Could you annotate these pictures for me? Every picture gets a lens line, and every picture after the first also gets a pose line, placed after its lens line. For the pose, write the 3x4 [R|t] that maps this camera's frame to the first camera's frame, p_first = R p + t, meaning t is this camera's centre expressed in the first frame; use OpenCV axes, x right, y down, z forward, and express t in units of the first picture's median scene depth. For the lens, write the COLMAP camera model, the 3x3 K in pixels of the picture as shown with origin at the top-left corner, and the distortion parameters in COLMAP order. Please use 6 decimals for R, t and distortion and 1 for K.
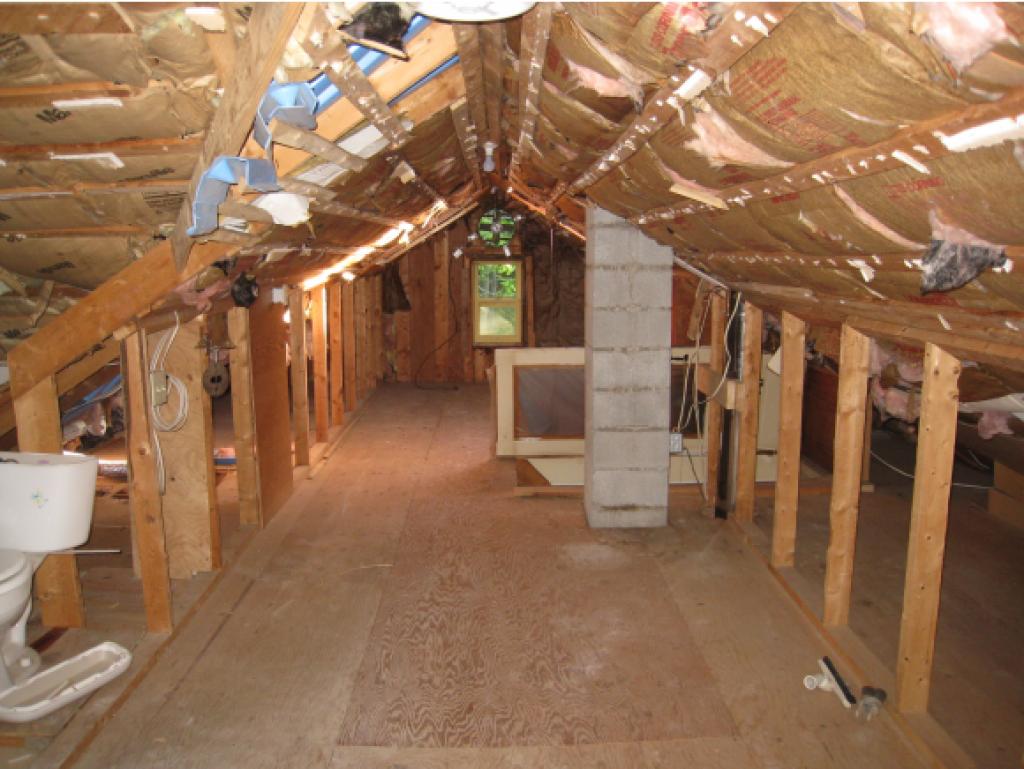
lens RADIAL K [[850.4, 0, 512.2], [0, 850.4, 386.4], [0, 0, 1]] dist [-0.139344, 0.078272]
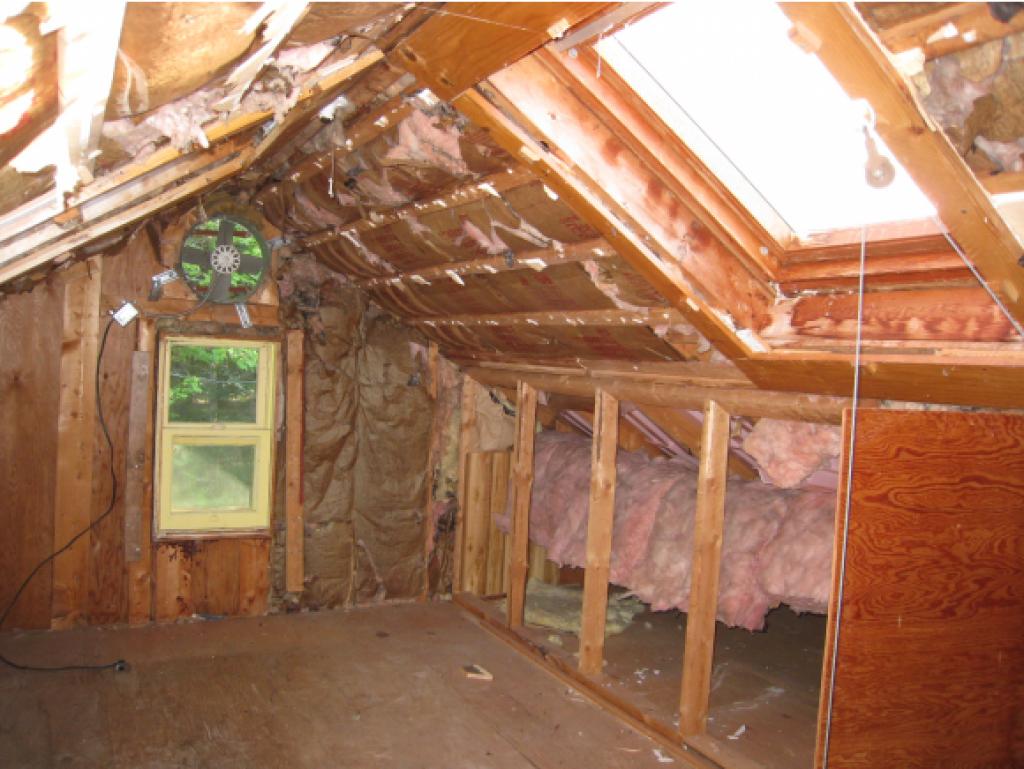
lens RADIAL K [[850.4, 0, 513.6], [0, 850.4, 381.0], [0, 0, 1]] dist [-0.139344, 0.078272]
pose [[0.921763, 0.042571, 0.385411, -0.043098], [-0.003054, 0.994721, -0.102568, -0.083210], [-0.387743, 0.093367, 0.917027, 0.556512]]
